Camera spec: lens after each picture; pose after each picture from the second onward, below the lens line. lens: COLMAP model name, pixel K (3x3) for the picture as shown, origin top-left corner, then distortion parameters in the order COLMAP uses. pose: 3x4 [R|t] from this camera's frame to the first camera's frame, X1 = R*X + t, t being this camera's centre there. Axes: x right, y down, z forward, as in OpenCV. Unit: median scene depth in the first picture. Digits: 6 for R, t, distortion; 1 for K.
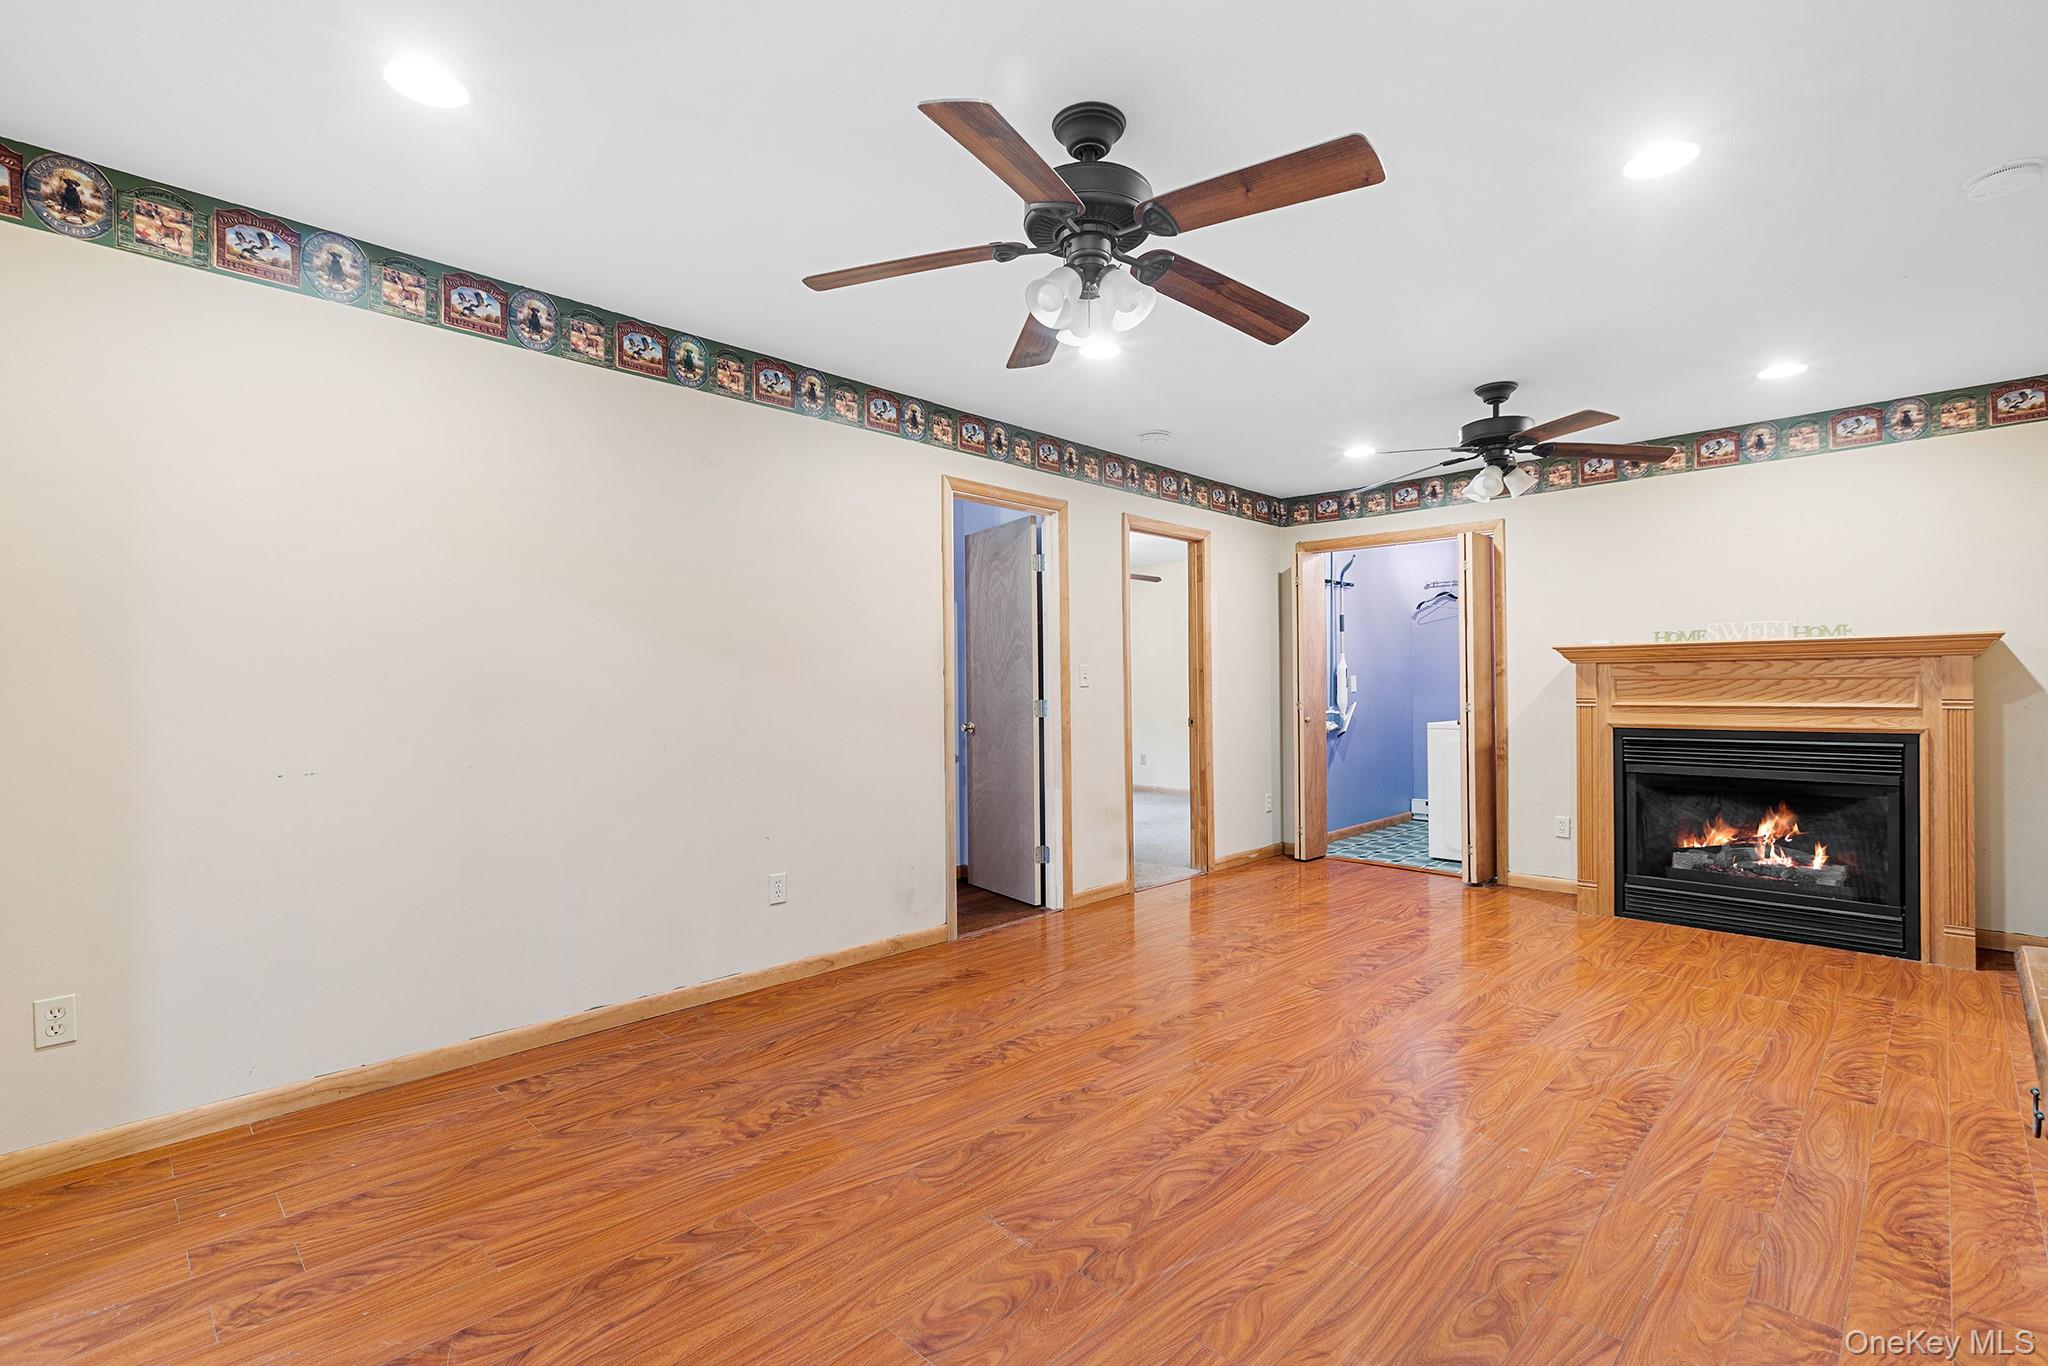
lens RADIAL K [[931.0, 0, 1024.2], [0, 931.0, 682.4], [0, 0, 1]] dist [-0.005046, 0.000192]
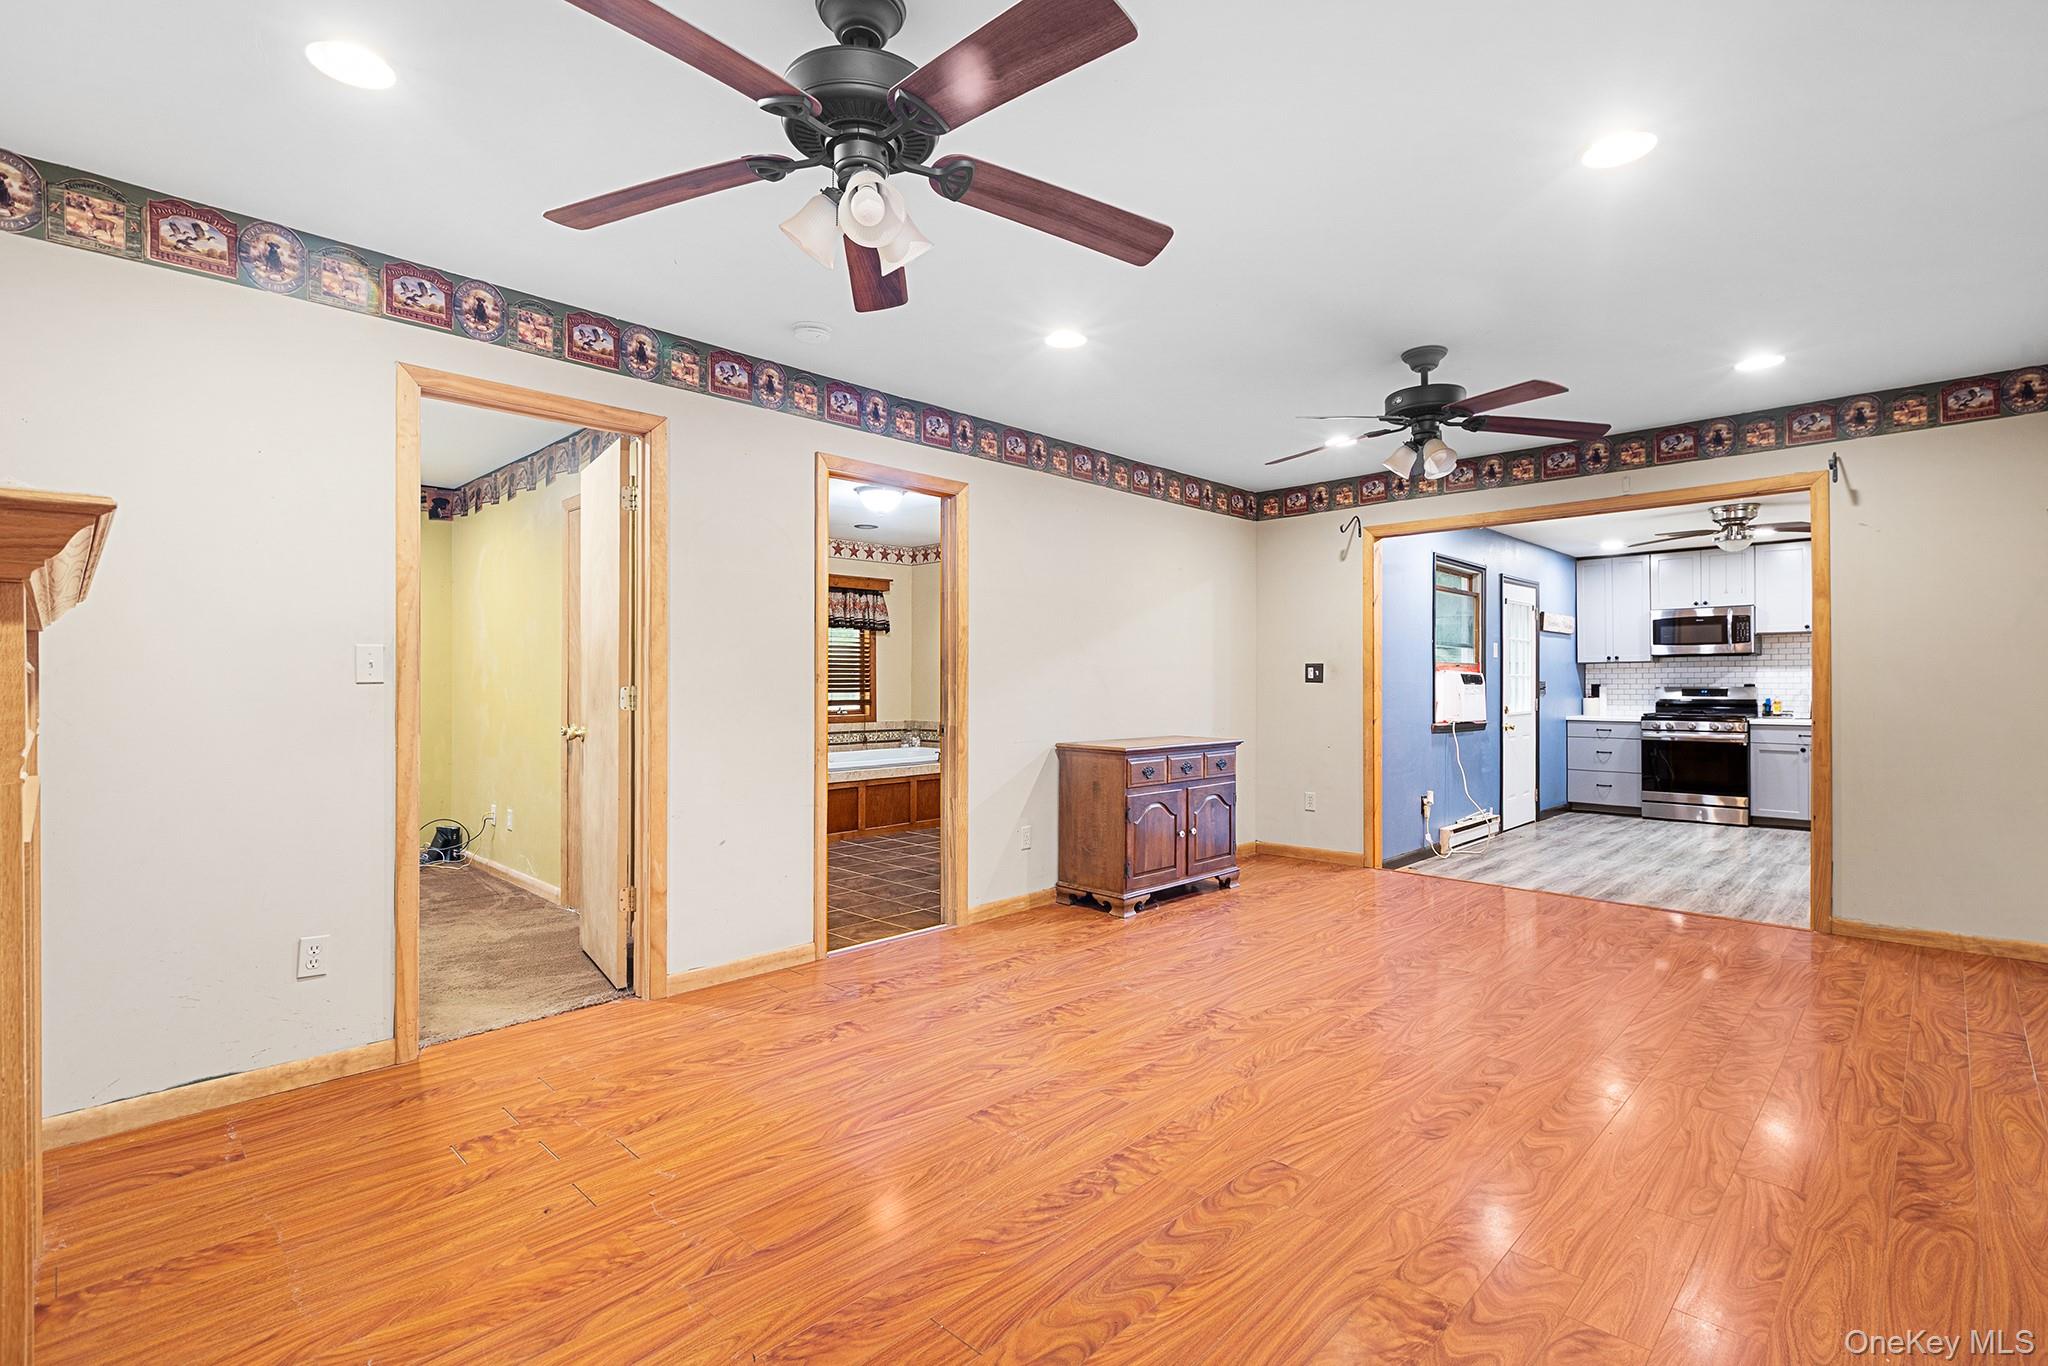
lens RADIAL K [[931.0, 0, 1025.4], [0, 931.0, 687.6], [0, 0, 1]] dist [-0.005046, 0.000192]
pose [[-0.999963, 0.008137, -0.002942, 0.626053], [0.008142, 0.999965, -0.001910, 0.008360], [0.002927, -0.001933, -0.999994, 2.080781]]
